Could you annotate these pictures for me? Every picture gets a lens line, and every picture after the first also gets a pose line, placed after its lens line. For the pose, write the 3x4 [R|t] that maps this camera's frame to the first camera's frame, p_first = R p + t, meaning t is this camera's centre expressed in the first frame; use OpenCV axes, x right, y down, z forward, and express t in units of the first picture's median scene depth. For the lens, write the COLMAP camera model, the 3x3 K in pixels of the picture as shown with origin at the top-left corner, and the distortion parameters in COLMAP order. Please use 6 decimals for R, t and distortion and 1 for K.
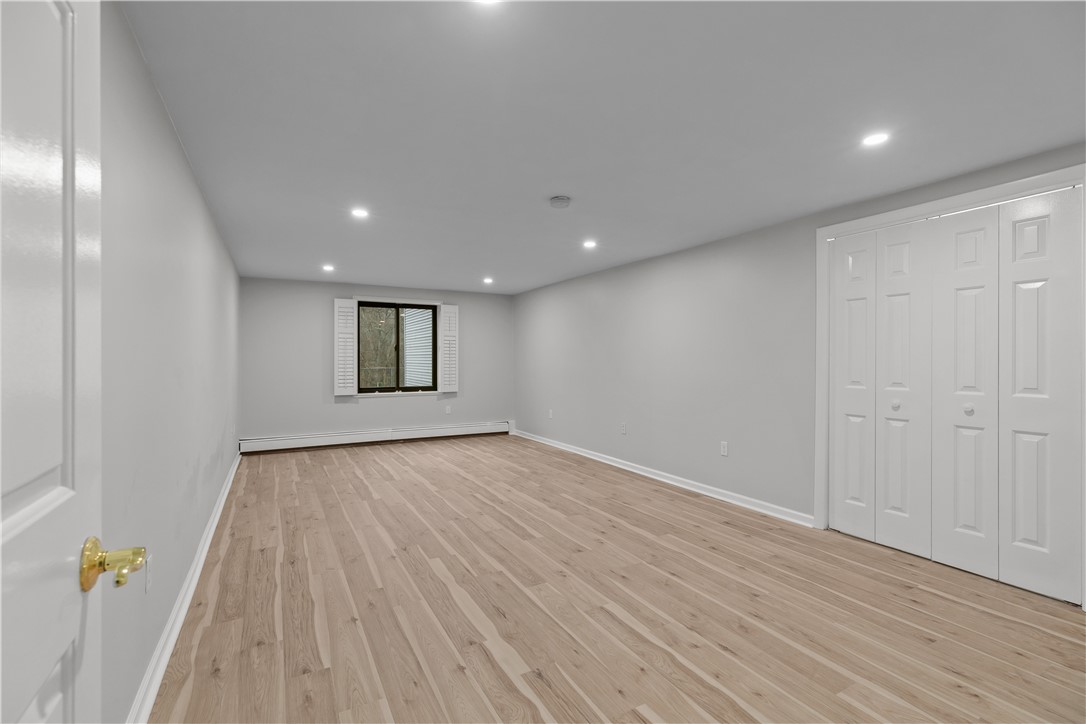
lens RADIAL K [[491.7, 0, 550.3], [0, 491.7, 354.2], [0, 0, 1]] dist [0.005624, -0.000993]
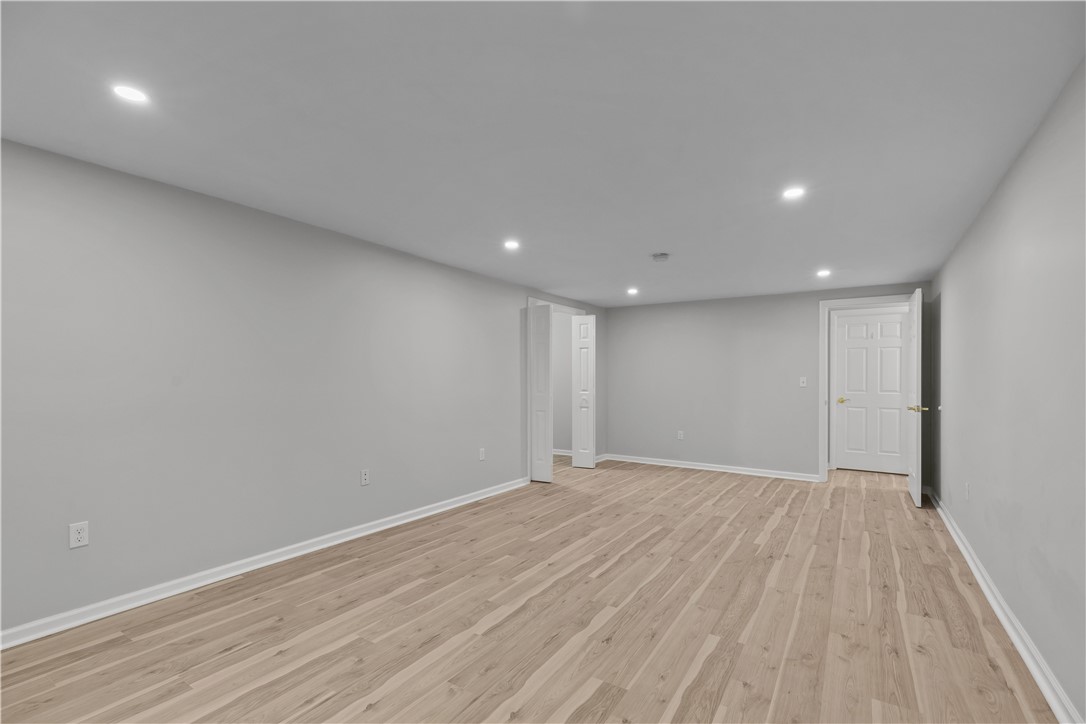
lens RADIAL K [[491.7, 0, 536.1], [0, 491.7, 380.5], [0, 0, 1]] dist [0.005624, -0.000993]
pose [[-0.458015, -0.004799, 0.888932, -0.913960], [-0.012832, 0.999917, -0.001213, 0.020947], [-0.888852, -0.011962, -0.458038, 1.761582]]
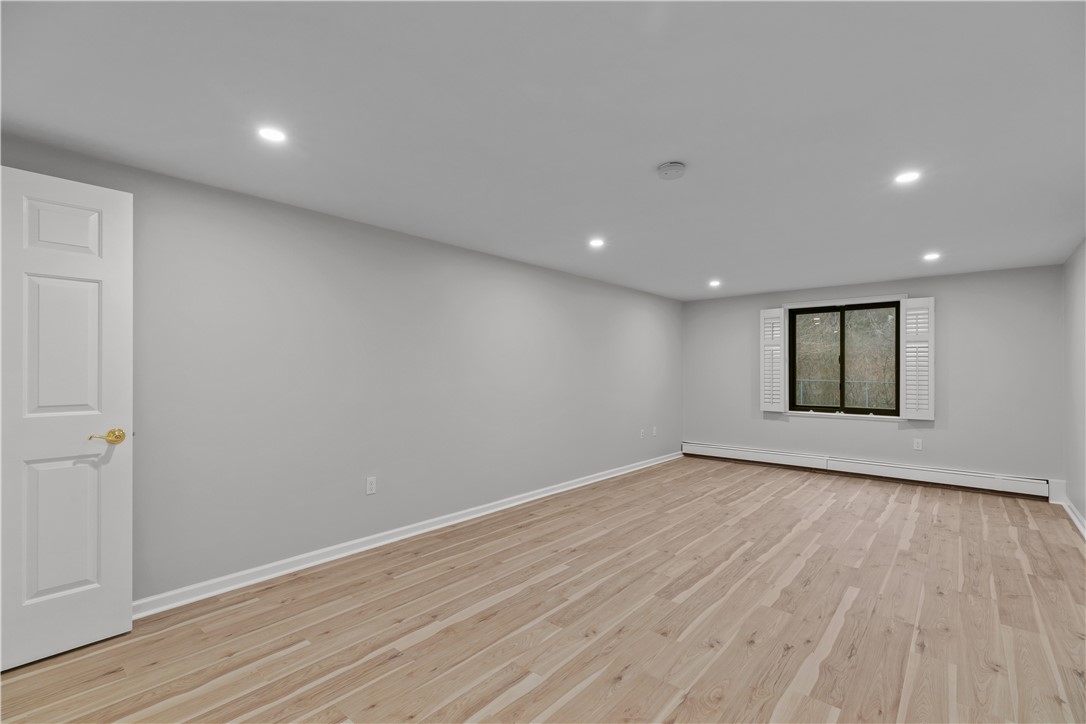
lens RADIAL K [[491.7, 0, 532.1], [0, 491.7, 365.6], [0, 0, 1]] dist [0.005624, -0.000993]
pose [[0.325393, -0.008818, -0.945538, 0.632361], [0.007965, 0.999947, -0.006584, -0.002853], [0.945545, -0.005389, 0.325445, 0.512469]]
